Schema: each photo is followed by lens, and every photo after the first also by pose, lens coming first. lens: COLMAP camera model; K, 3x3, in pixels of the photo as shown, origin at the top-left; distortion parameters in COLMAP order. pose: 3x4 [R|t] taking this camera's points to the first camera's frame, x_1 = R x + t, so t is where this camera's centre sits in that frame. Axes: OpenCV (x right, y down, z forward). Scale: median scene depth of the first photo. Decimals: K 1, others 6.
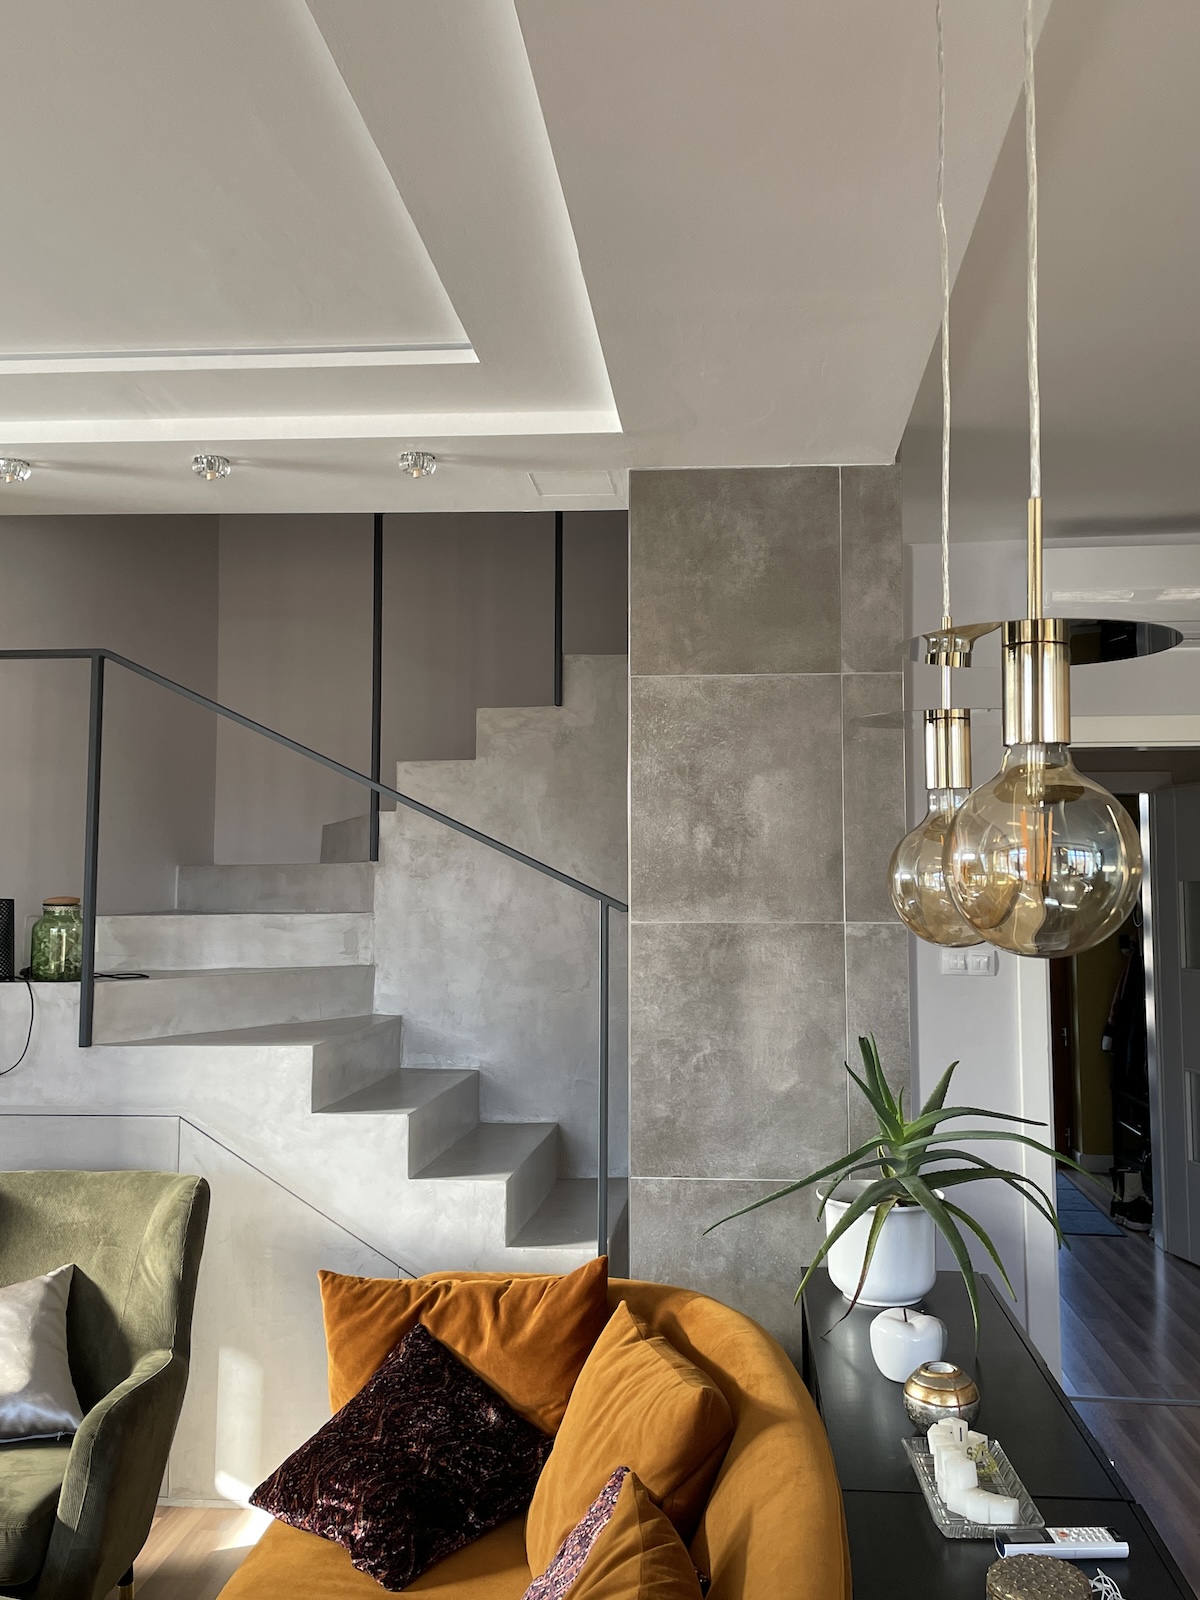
lens RADIAL K [[1397.9, 0, 617.5], [0, 1397.9, 781.6], [0, 0, 1]] dist [0.105417, -0.132876]
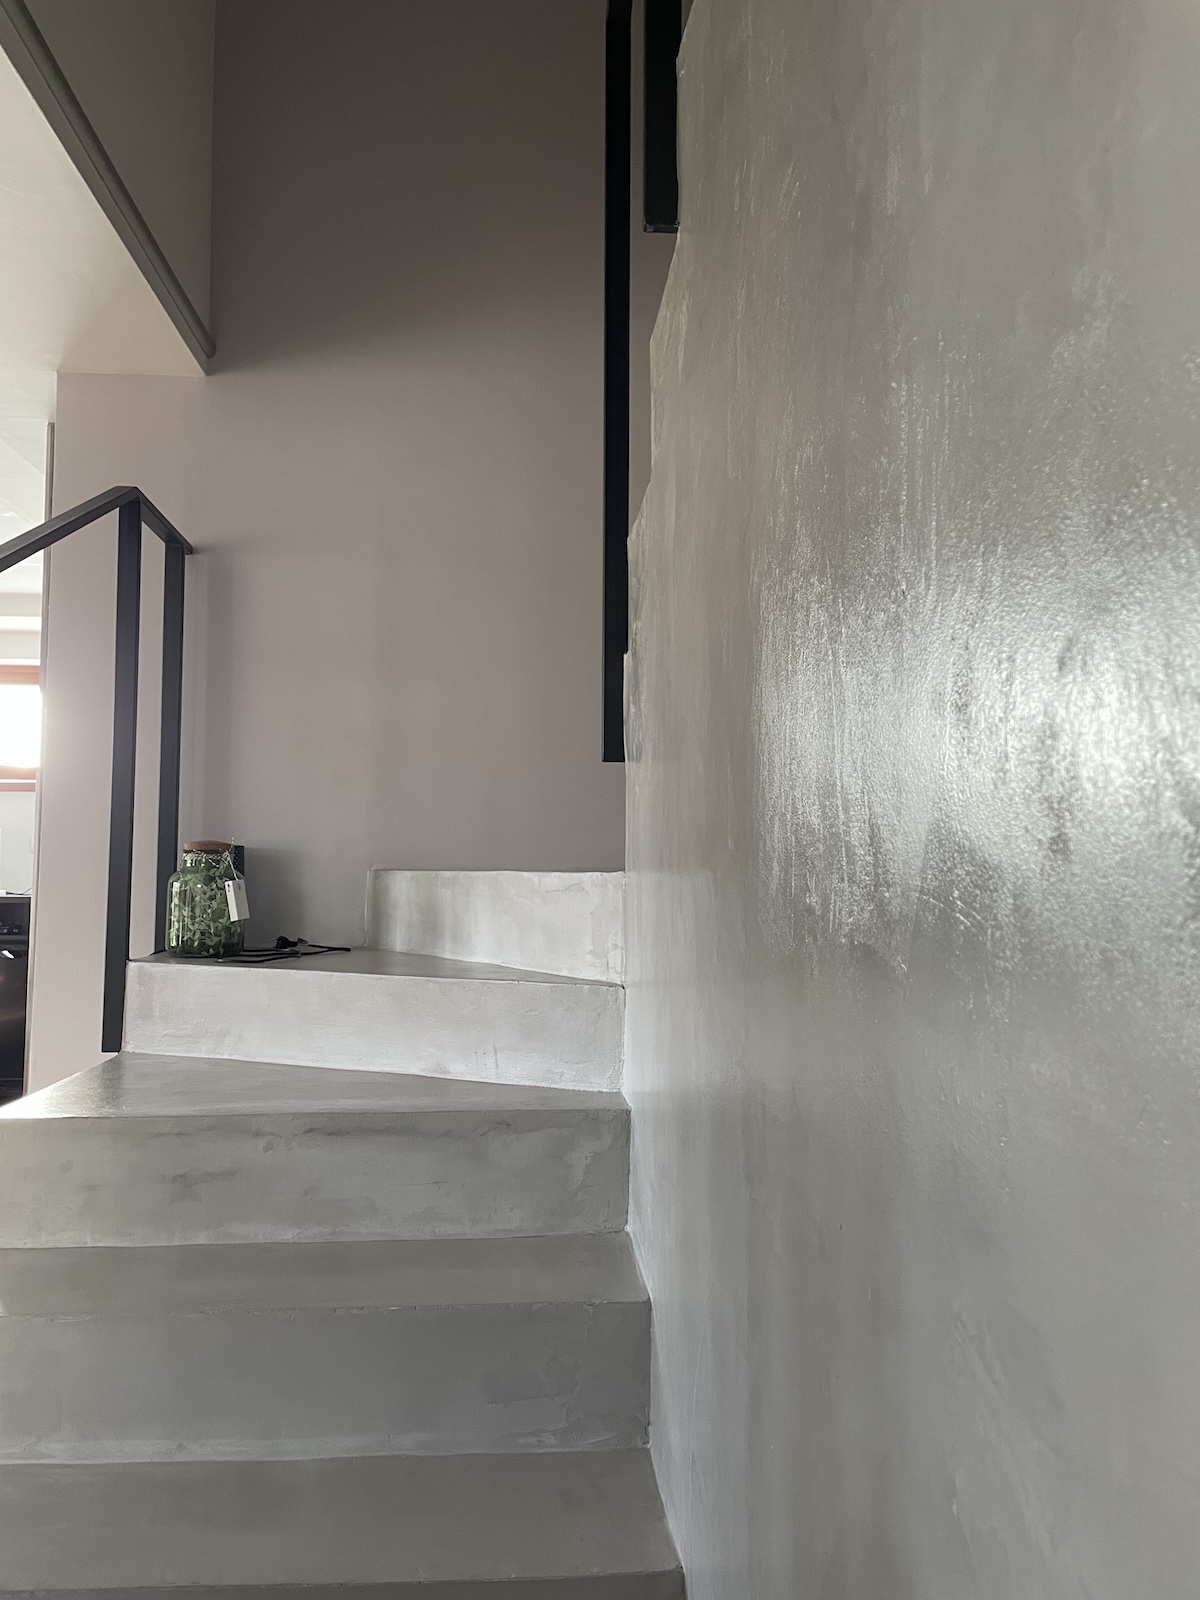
lens RADIAL K [[1213.3, 0, 600.0], [0, 1213.3, 786.3], [0, 0, 1]] dist [0.101978, -0.125609]
pose [[0.167978, -0.065999, -0.983579, 0.302875], [0.072572, 0.995877, -0.054430, 0.118053], [0.983116, -0.062238, 0.172075, 1.265861]]
